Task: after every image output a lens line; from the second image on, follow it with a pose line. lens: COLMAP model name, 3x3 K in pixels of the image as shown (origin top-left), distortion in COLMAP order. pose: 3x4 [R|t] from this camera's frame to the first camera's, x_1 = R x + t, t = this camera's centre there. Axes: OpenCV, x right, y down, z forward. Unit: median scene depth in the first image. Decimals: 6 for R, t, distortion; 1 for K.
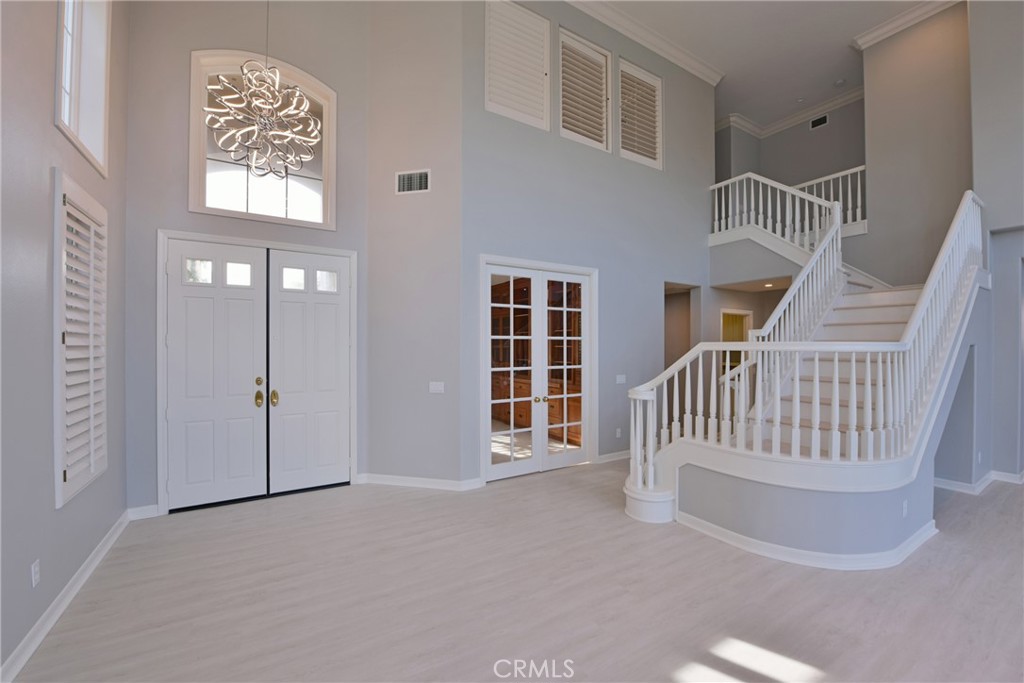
lens RADIAL K [[408.0, 0, 507.8], [0, 408.0, 346.9], [0, 0, 1]] dist [-0.001583, -0.004860]
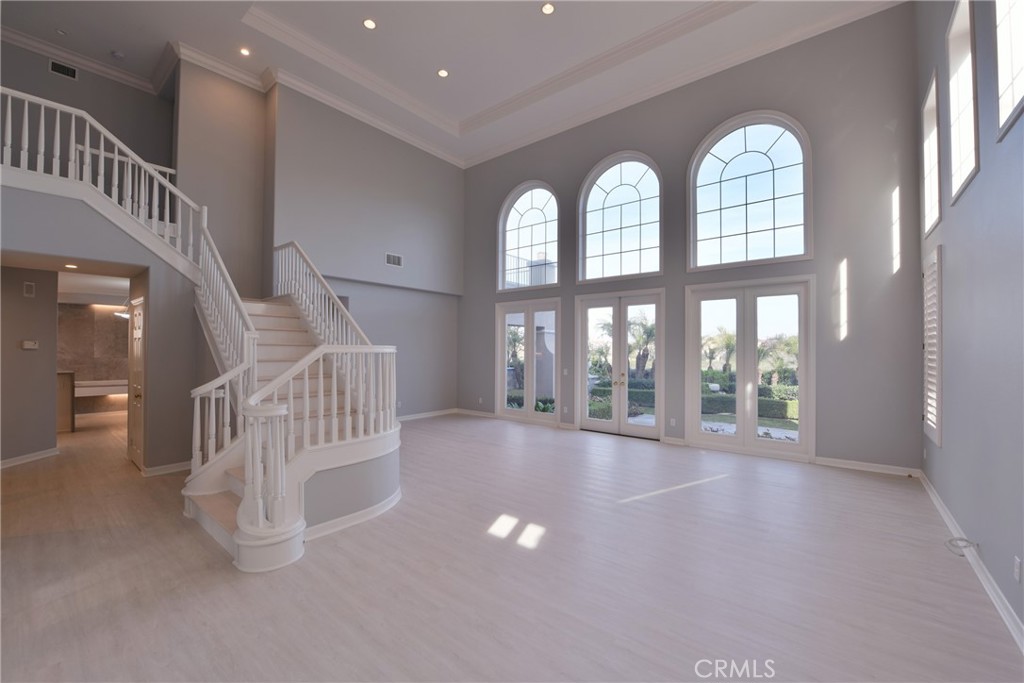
lens RADIAL K [[433.5, 0, 506.6], [0, 433.5, 344.9], [0, 0, 1]] dist [-0.014426, -0.000421]
pose [[-0.328921, 0.008265, 0.944321, -0.632922], [-0.005047, 0.999932, -0.010510, -0.002562], [-0.944344, -0.008223, -0.328857, 0.876765]]
